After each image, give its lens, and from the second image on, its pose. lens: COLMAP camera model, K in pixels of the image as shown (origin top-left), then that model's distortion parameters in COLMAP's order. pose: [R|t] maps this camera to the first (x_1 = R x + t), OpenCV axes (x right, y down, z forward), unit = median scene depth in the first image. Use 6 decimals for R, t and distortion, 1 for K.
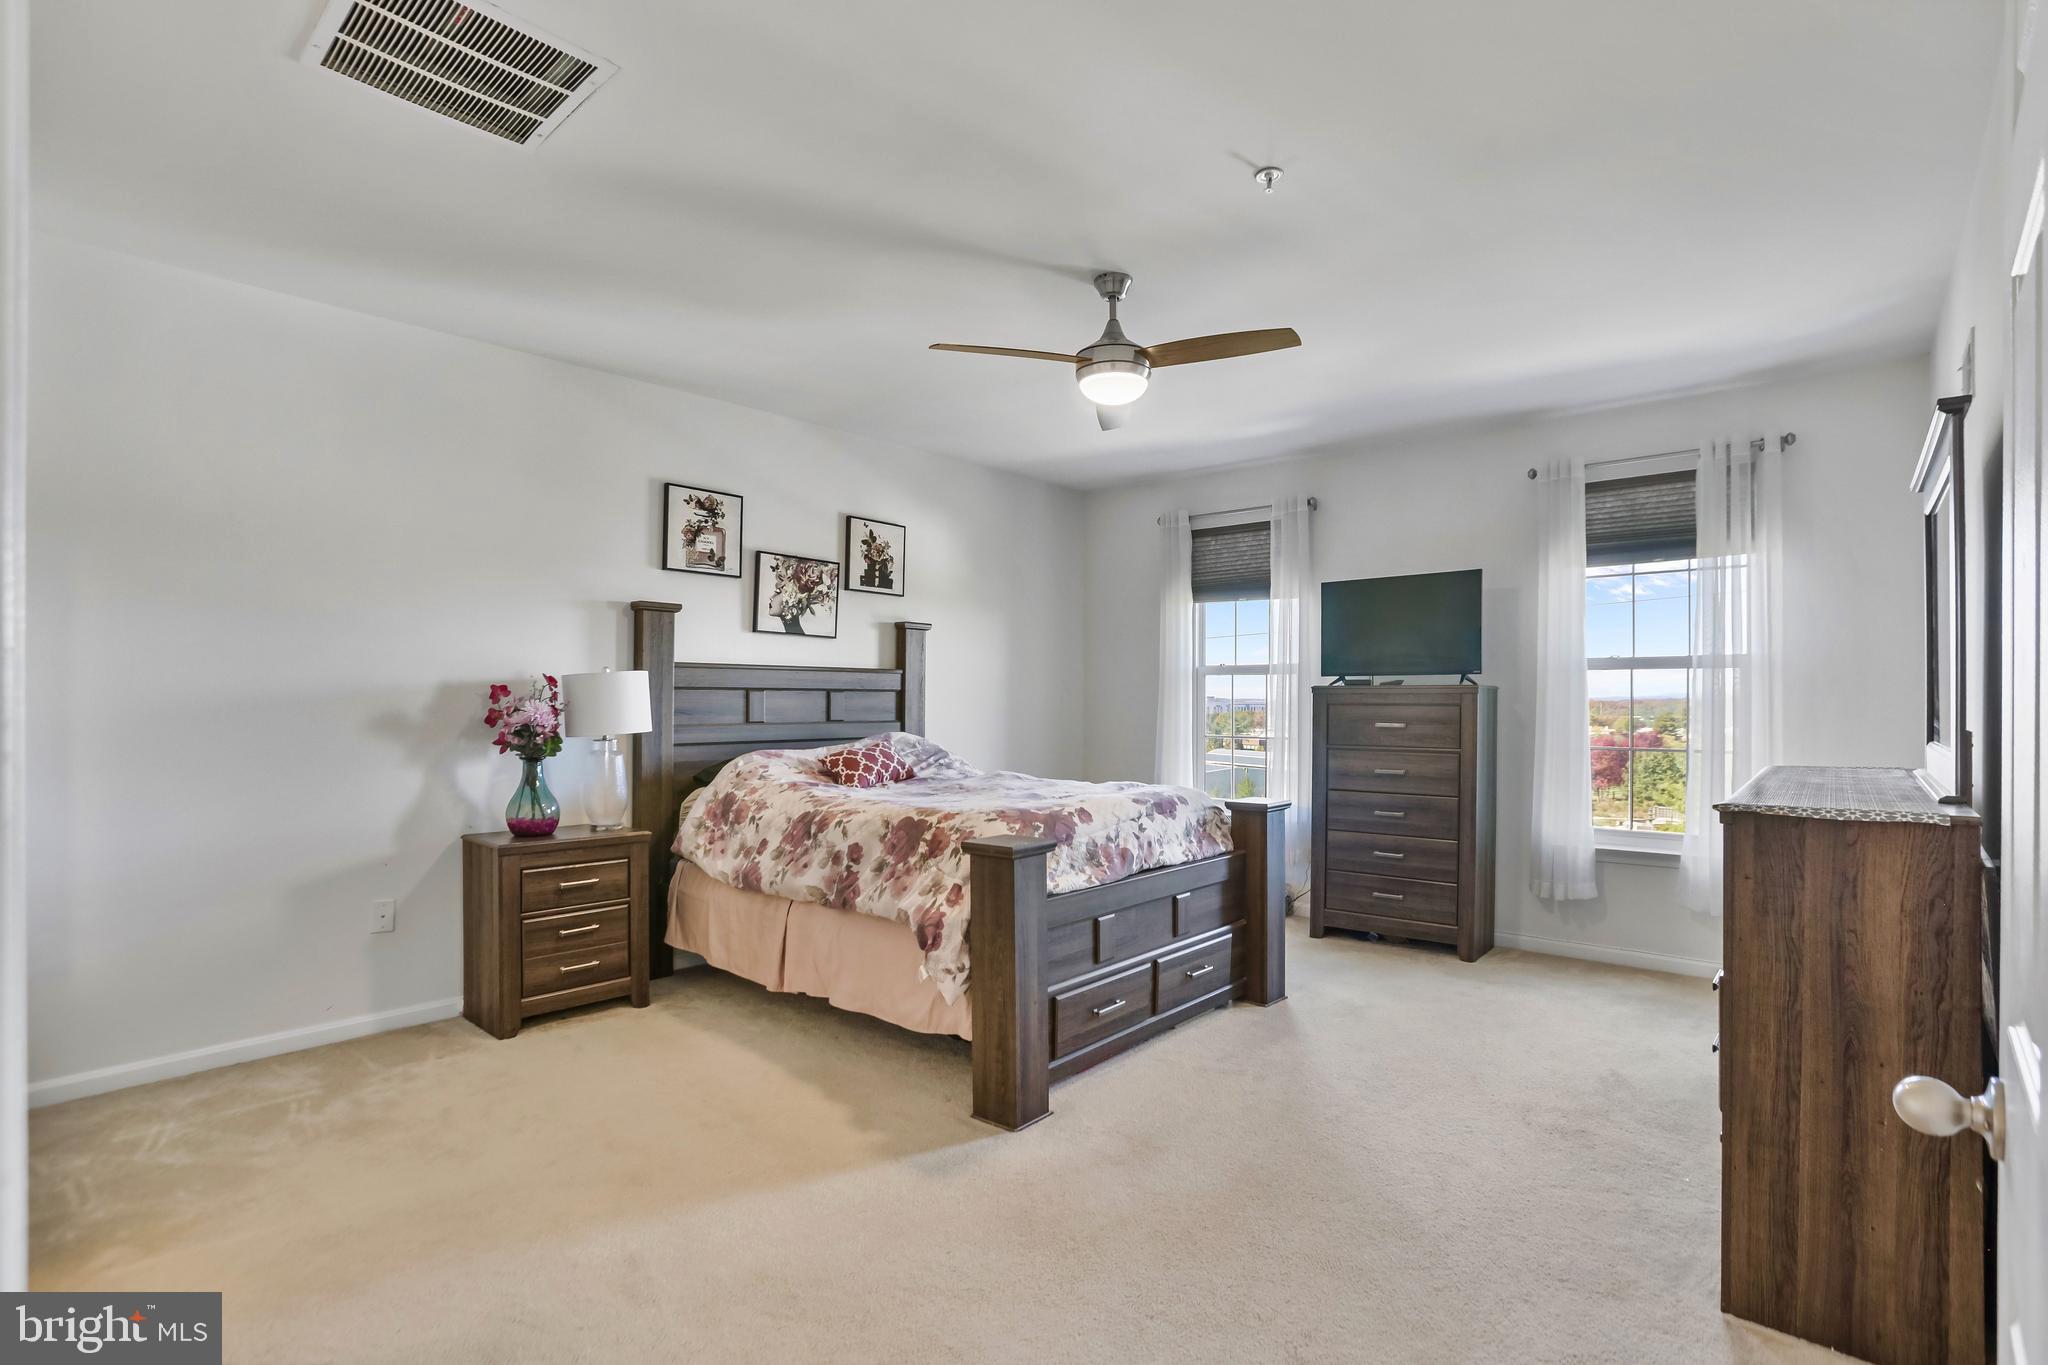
lens RADIAL K [[960.0, 0, 1023.6], [0, 960.0, 691.4], [0, 0, 1]] dist [-0.066680, 0.025077]
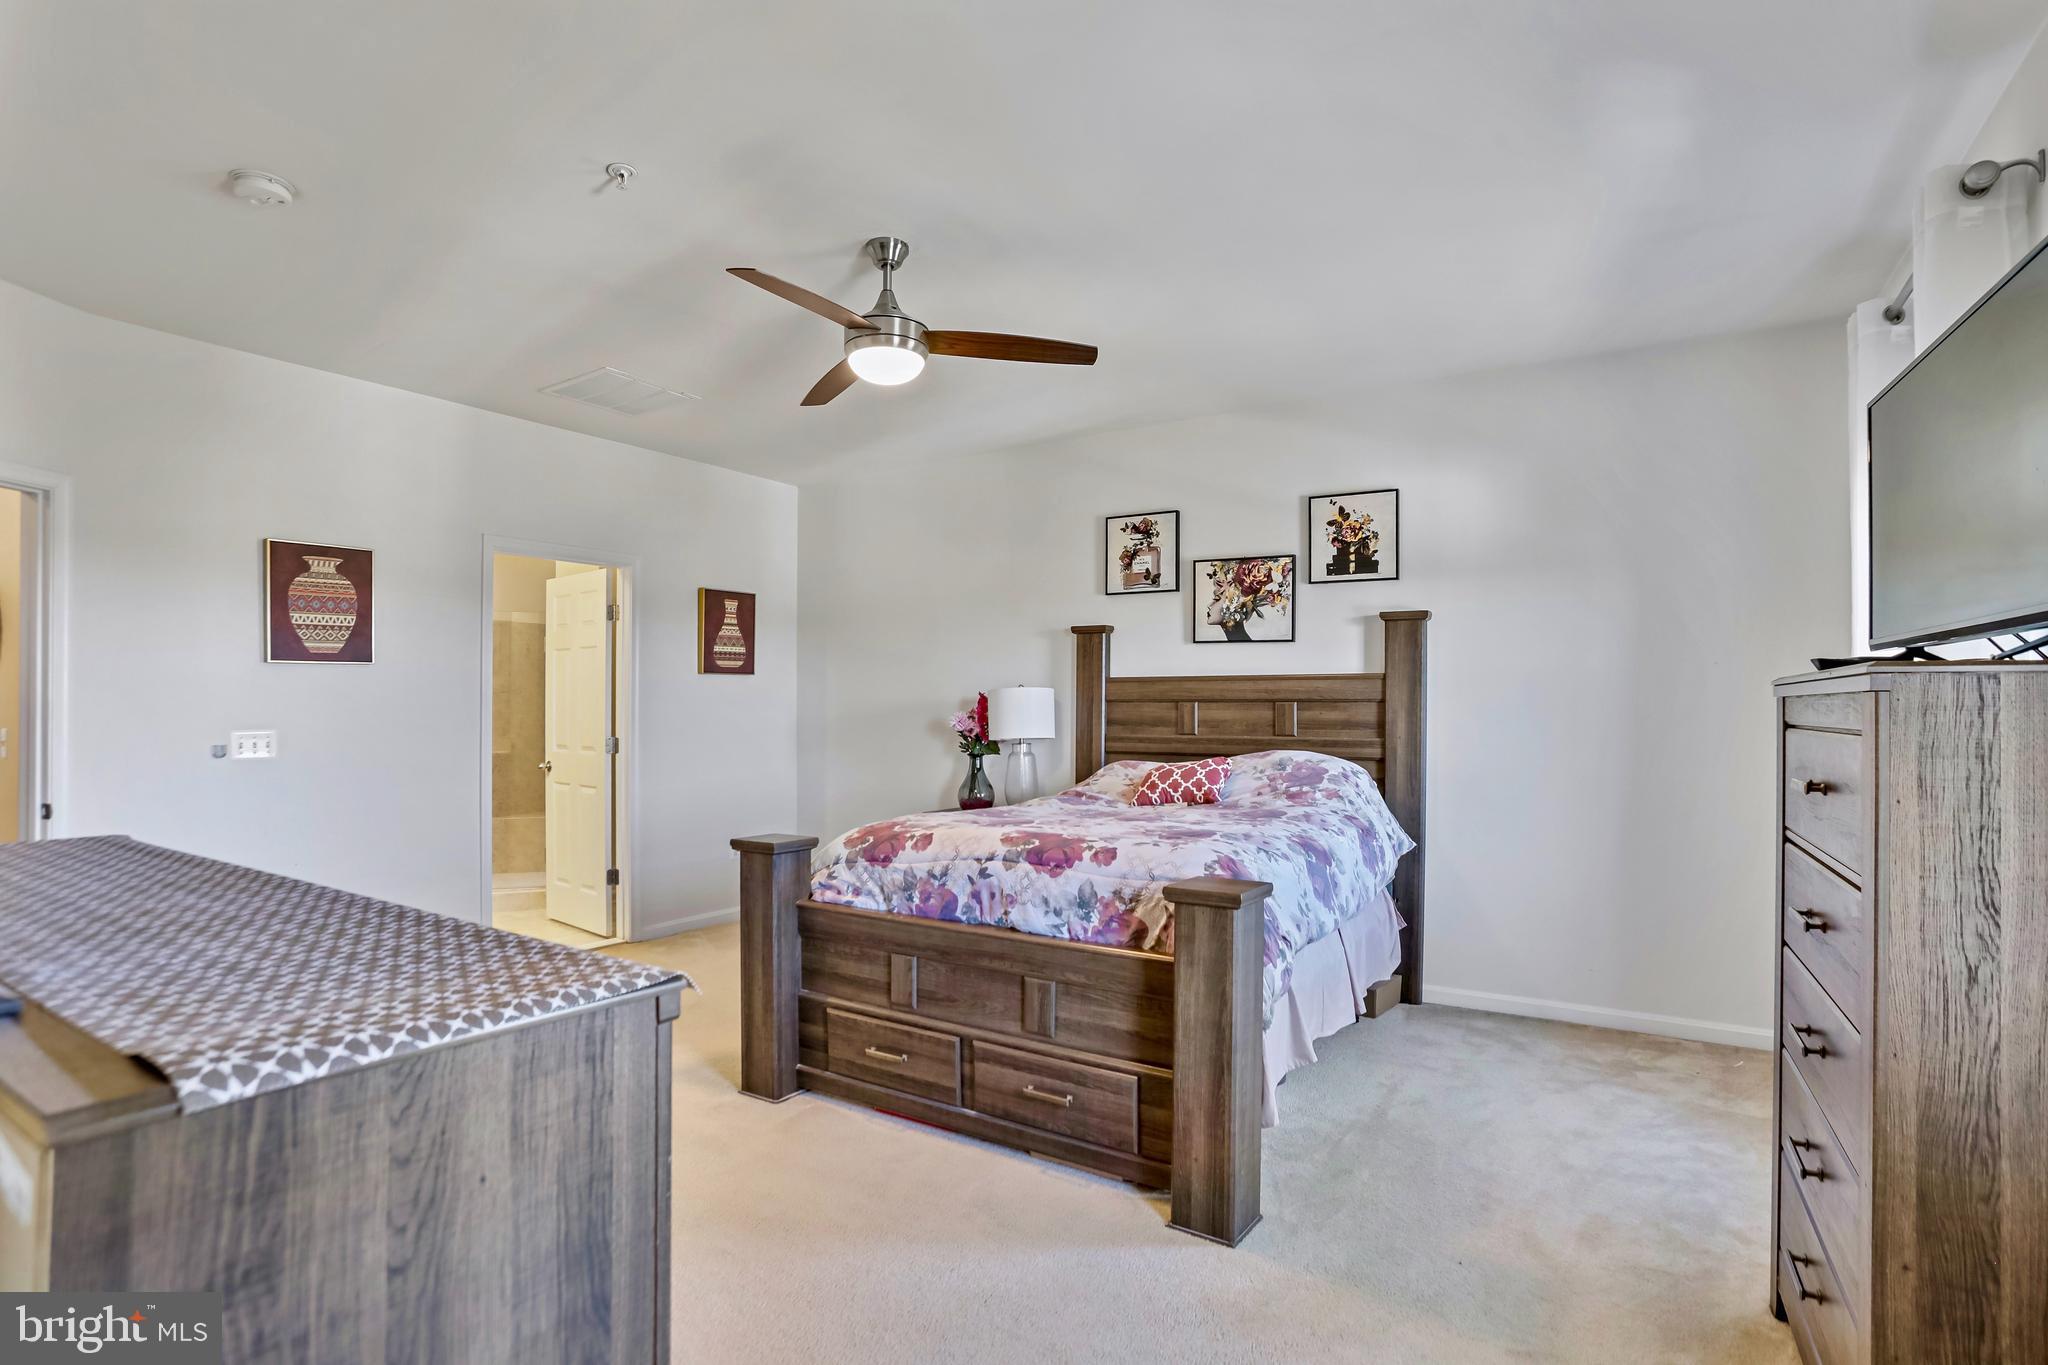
lens RADIAL K [[960.0, 0, 1022.4], [0, 960.0, 694.2], [0, 0, 1]] dist [-0.066680, 0.025077]
pose [[0.198341, -0.016031, -0.980002, 0.642194], [0.008494, 0.999857, -0.014636, 0.003955], [0.980096, -0.005421, 0.198448, 0.614037]]
